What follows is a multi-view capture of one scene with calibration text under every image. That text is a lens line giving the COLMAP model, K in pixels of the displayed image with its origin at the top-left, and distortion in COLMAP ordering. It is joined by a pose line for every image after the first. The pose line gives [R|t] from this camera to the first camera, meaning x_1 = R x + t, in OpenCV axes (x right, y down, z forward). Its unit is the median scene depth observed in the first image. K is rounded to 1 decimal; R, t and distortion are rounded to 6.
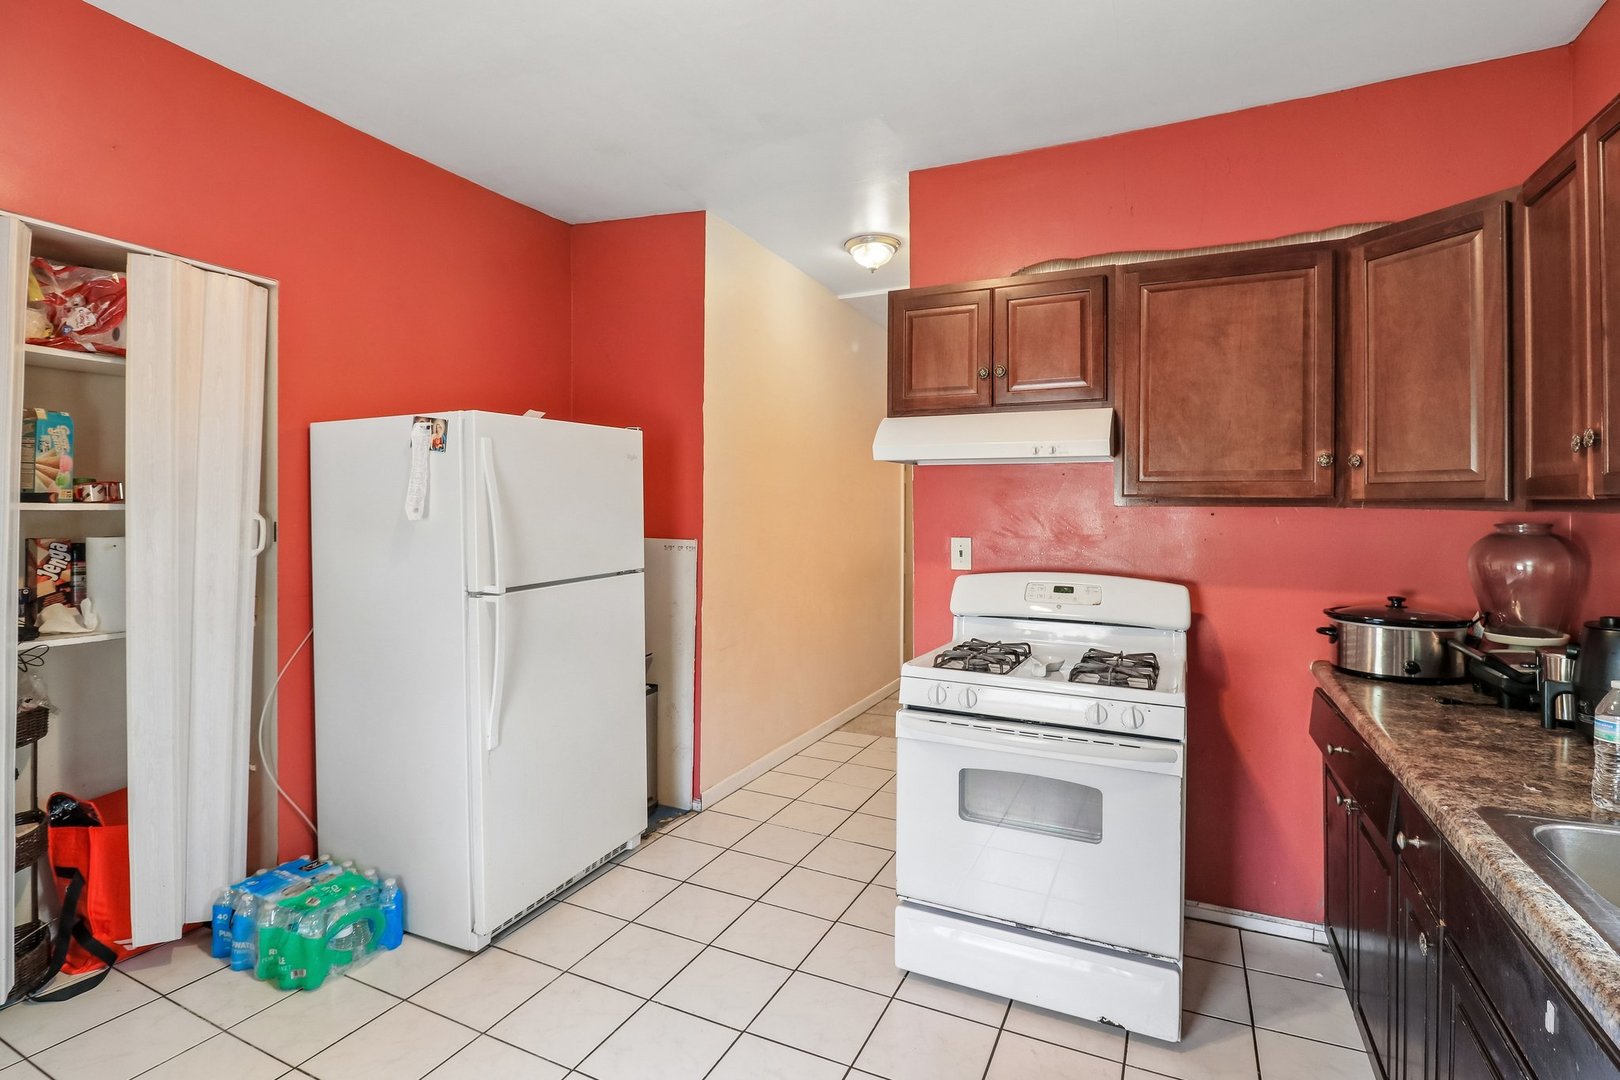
lens RADIAL K [[773.4, 0, 806.8], [0, 773.4, 511.3], [0, 0, 1]] dist [-0.011579, -0.005770]
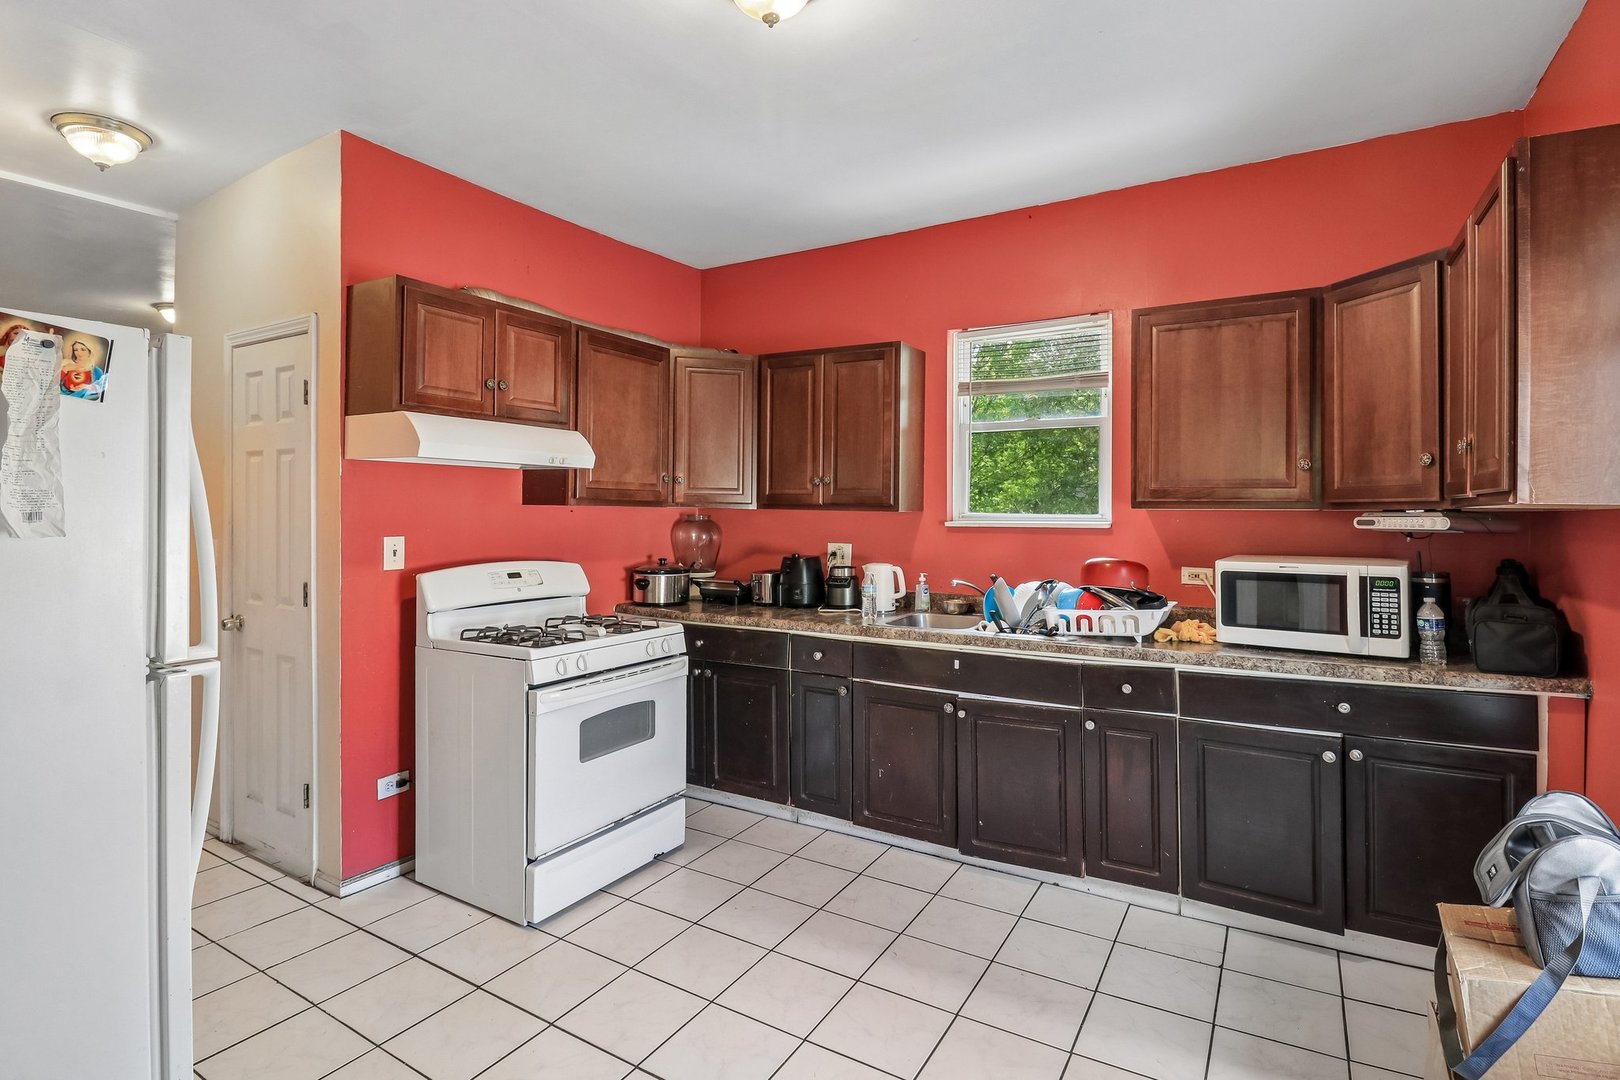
lens RADIAL K [[773.4, 0, 798.3], [0, 773.4, 510.0], [0, 0, 1]] dist [-0.011579, -0.005770]
pose [[0.109115, -0.008736, 0.993991, -0.918101], [-0.004150, 0.999949, 0.009244, -0.013287], [-0.994021, -0.005134, 0.109073, 0.497848]]
